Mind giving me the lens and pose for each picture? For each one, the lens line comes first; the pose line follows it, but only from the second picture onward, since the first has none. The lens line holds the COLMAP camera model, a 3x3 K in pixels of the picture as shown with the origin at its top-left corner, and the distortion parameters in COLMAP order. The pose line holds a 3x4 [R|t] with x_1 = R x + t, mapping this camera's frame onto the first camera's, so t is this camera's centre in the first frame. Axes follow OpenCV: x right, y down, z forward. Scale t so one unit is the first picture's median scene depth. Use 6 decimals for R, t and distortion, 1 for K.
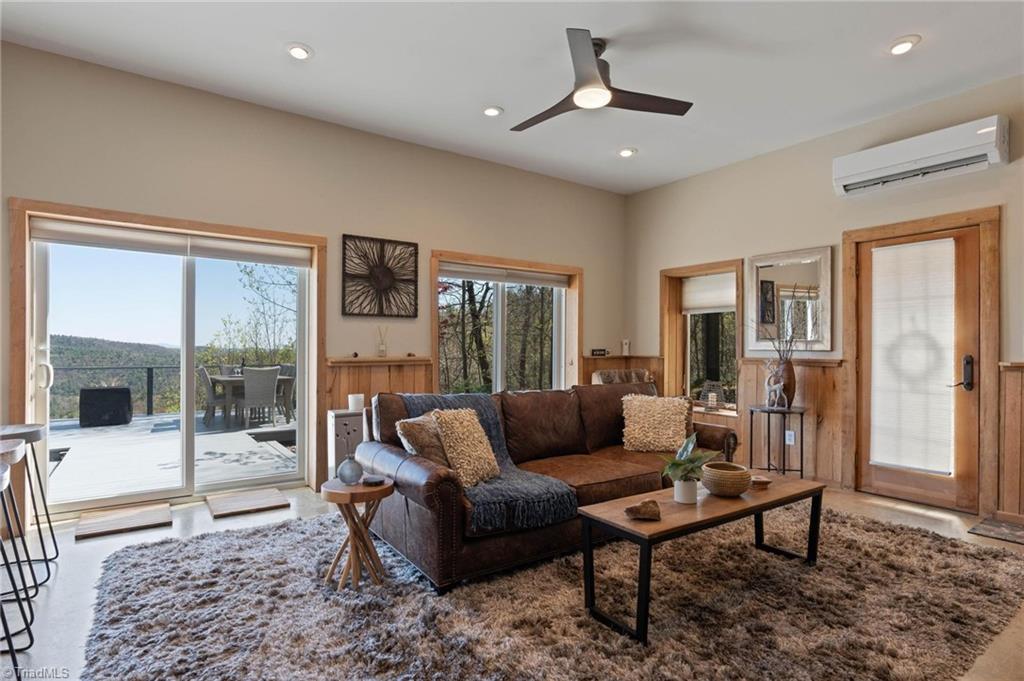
lens RADIAL K [[534.1, 0, 507.6], [0, 534.1, 346.8], [0, 0, 1]] dist [0.000615, -0.000053]
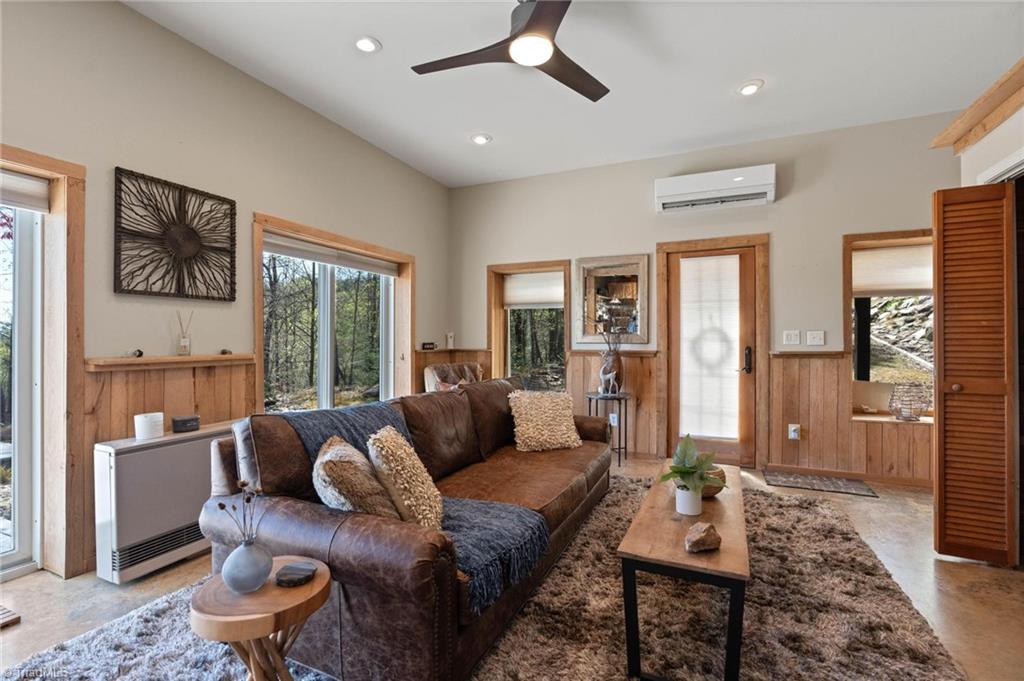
lens RADIAL K [[473.4, 0, 511.8], [0, 473.4, 339.1], [0, 0, 1]] dist [-0.003471, 0.000494]
pose [[0.859343, -0.001340, 0.511398, -0.189319], [0.001673, 0.999999, -0.000192, -0.001837], [-0.511397, 0.001020, 0.859344, 0.265427]]
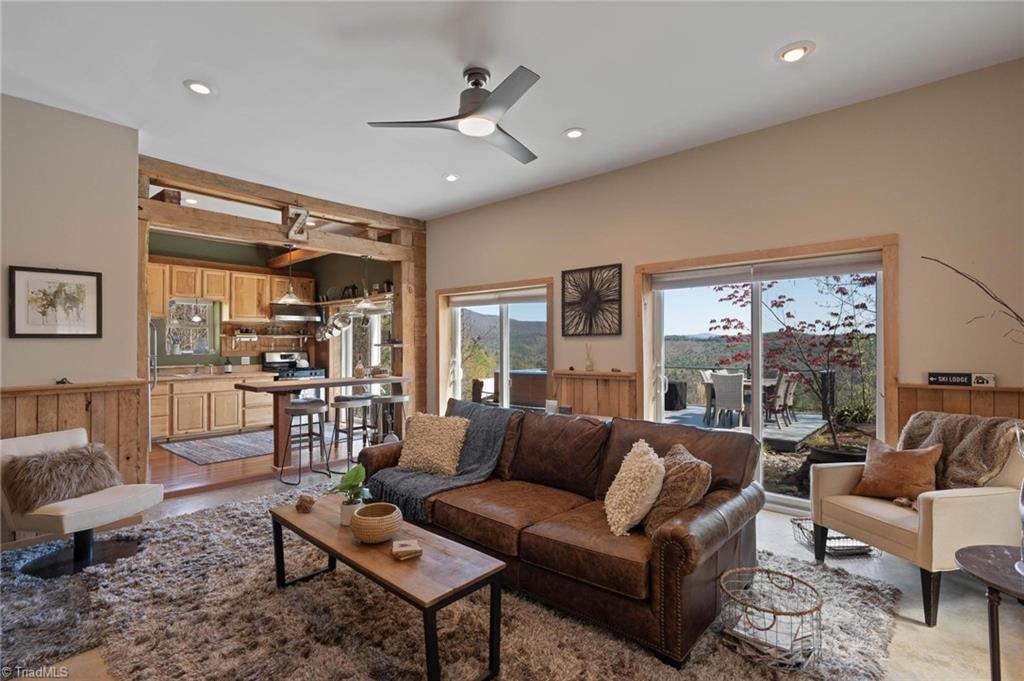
lens RADIAL K [[493.1, 0, 509.5], [0, 493.1, 340.7], [0, 0, 1]] dist [-0.001022, -0.000029]
pose [[0.209769, -0.013099, -0.977663, 0.788372], [0.008620, 0.999896, -0.011547, -0.036896], [0.977713, -0.006005, 0.209860, 0.636646]]
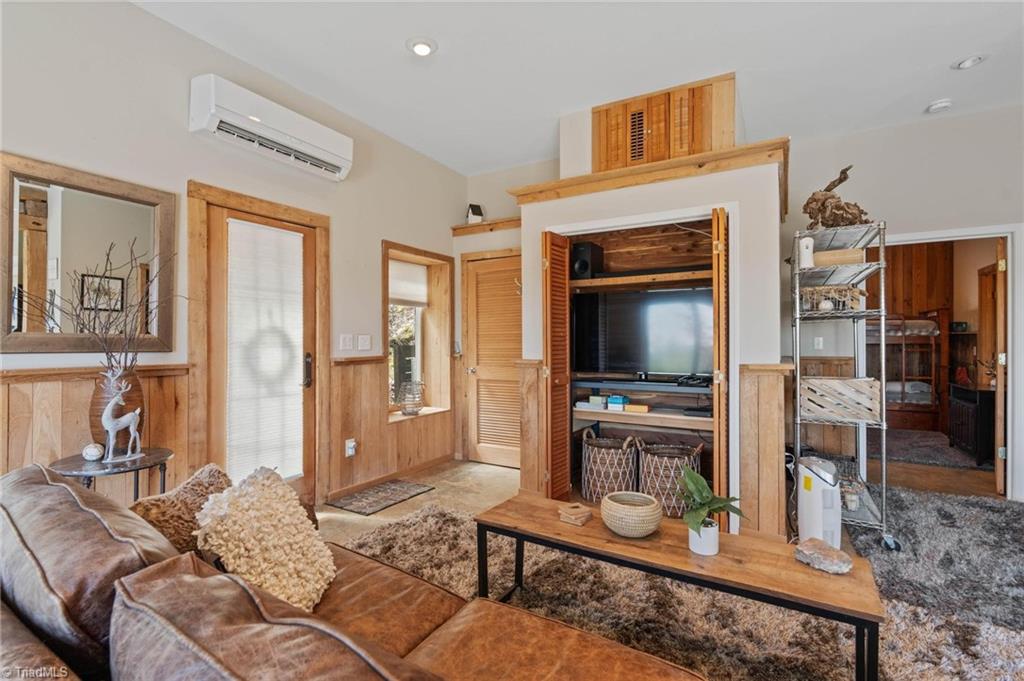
lens RADIAL K [[473.4, 0, 510.4], [0, 473.4, 340.7], [0, 0, 1]] dist [-0.003471, 0.000494]
pose [[-0.406282, -0.004012, 0.913739, -0.105434], [-0.006733, 0.999976, 0.001396, -0.009462], [-0.913723, -0.005585, -0.406299, 0.879628]]
